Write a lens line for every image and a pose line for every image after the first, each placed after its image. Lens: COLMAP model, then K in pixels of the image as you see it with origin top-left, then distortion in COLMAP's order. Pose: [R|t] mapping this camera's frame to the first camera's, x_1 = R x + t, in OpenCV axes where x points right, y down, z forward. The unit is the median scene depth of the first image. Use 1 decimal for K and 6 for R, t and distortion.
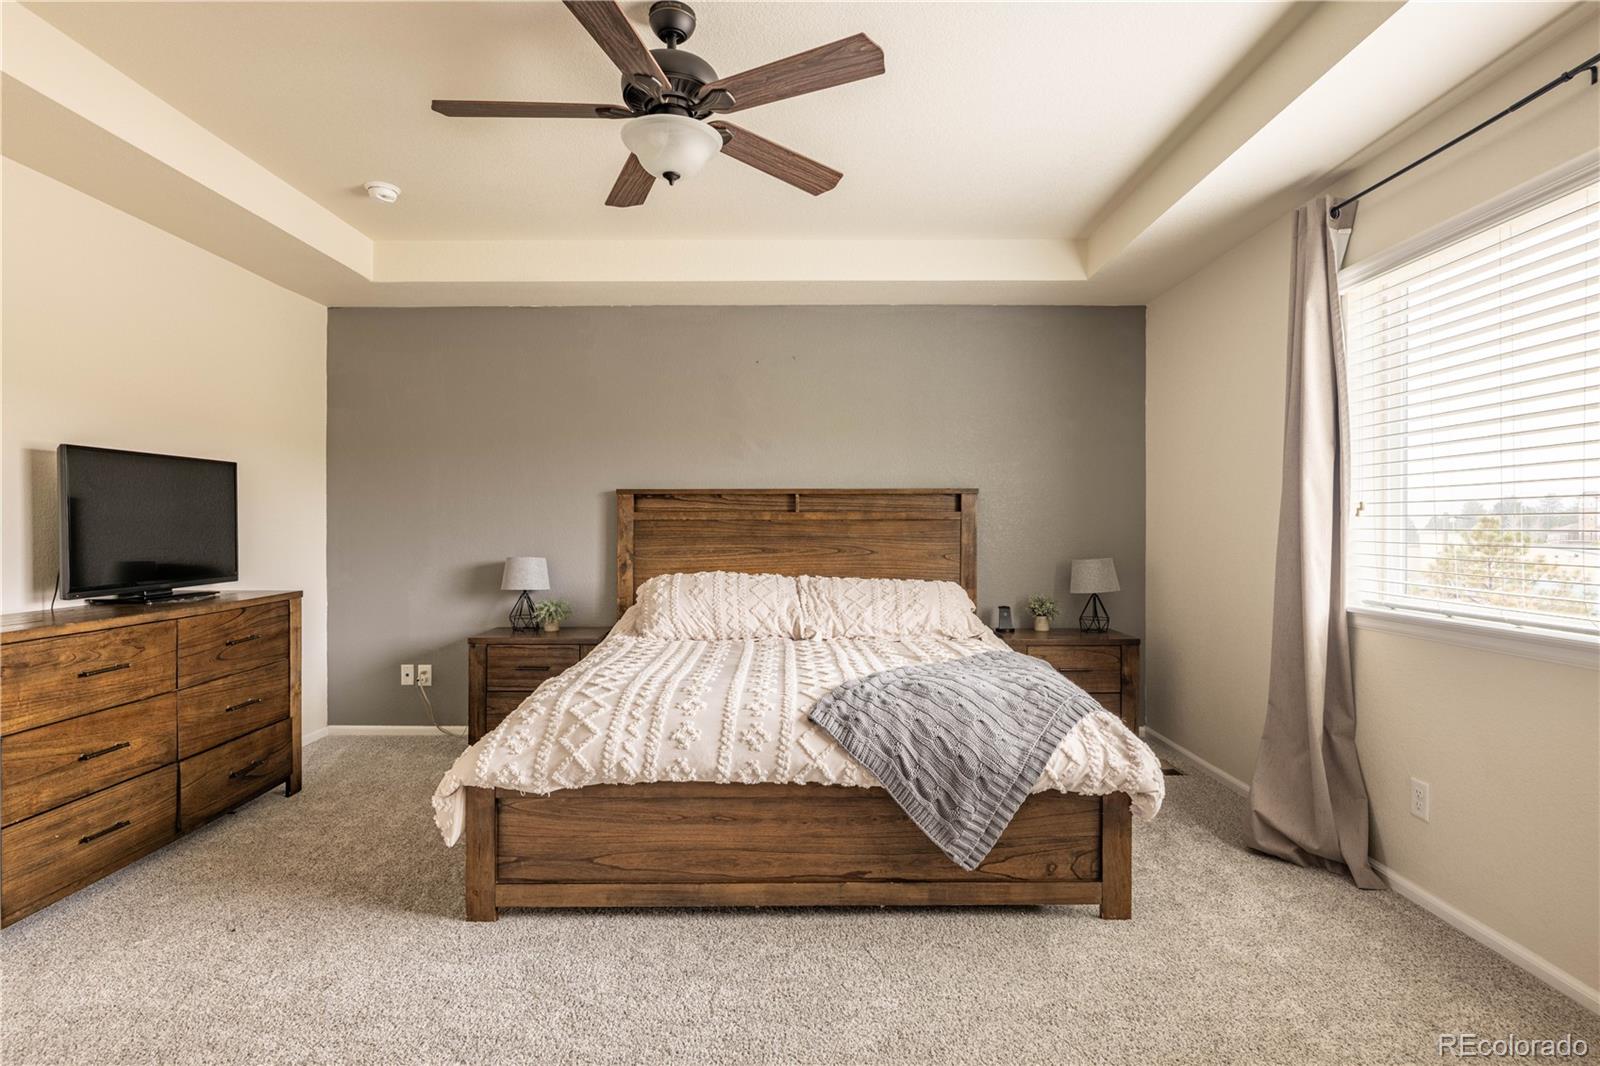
lens RADIAL K [[827.0, 0, 803.6], [0, 827.0, 532.4], [0, 0, 1]] dist [0.000836, 0.000271]
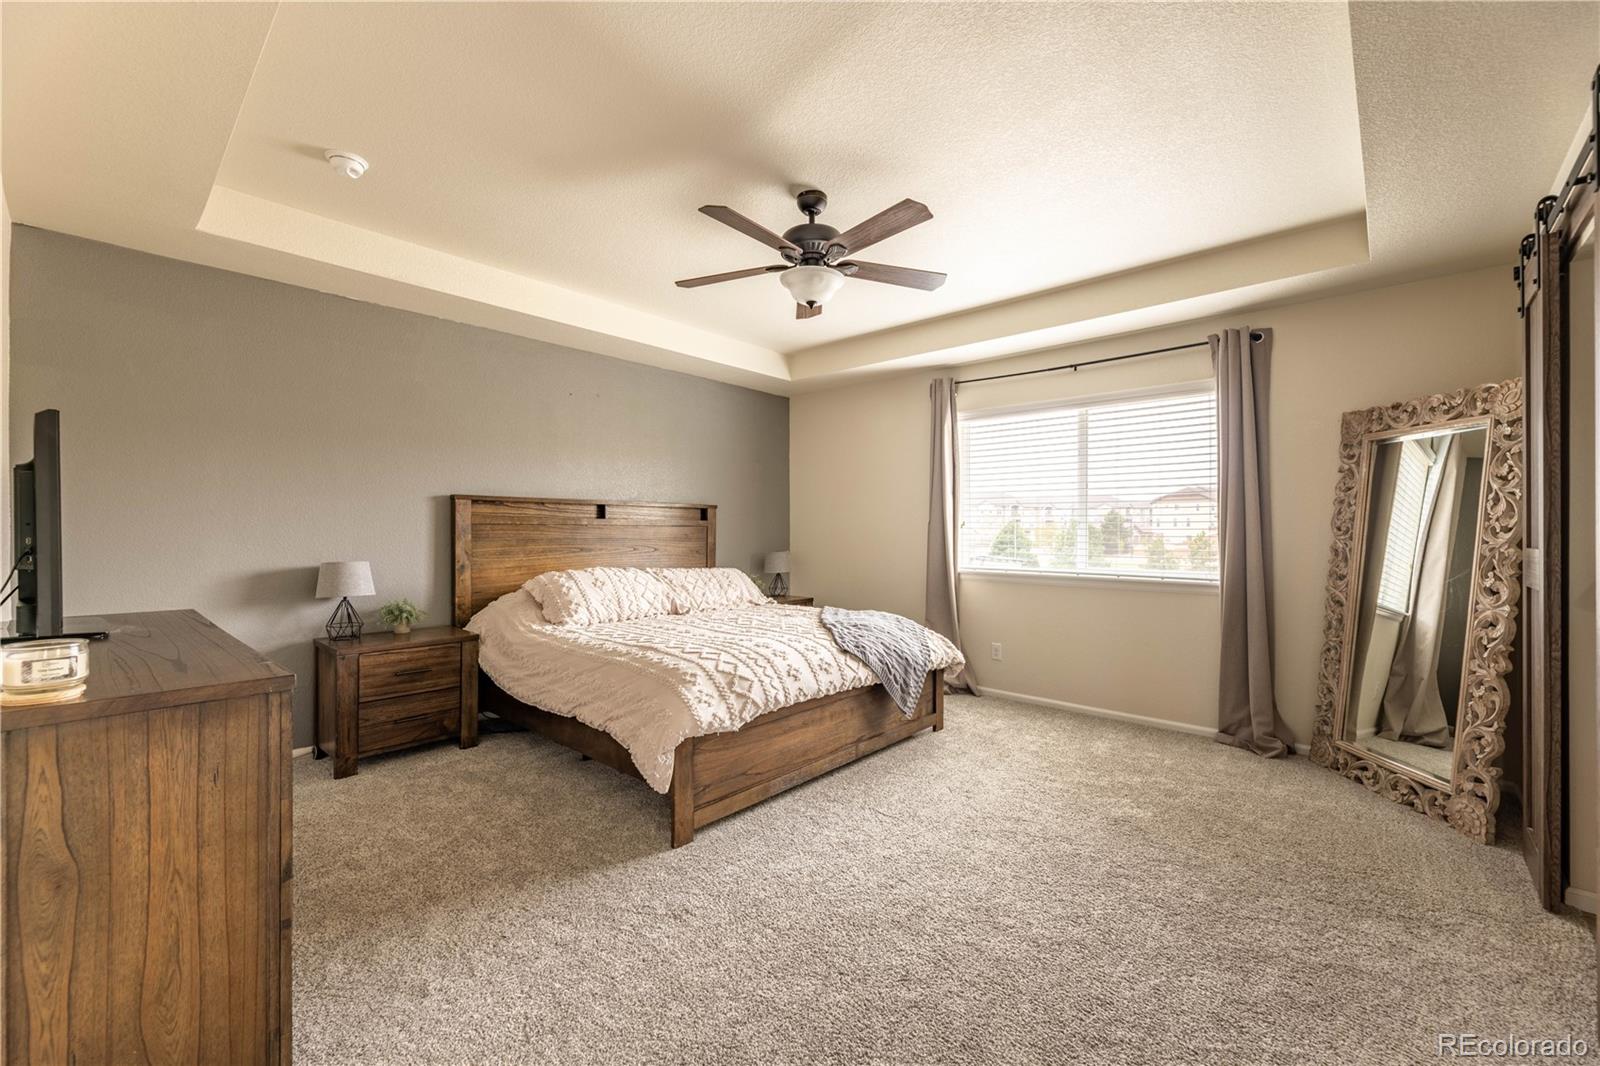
lens RADIAL K [[651.5, 0, 812.4], [0, 651.5, 532.3], [0, 0, 1]] dist [-0.000207, -0.000449]
pose [[0.658340, 0.002589, 0.752716, -1.005275], [-0.002531, 0.999996, -0.001226, -0.006951], [-0.752716, -0.001098, 0.658344, 0.195913]]
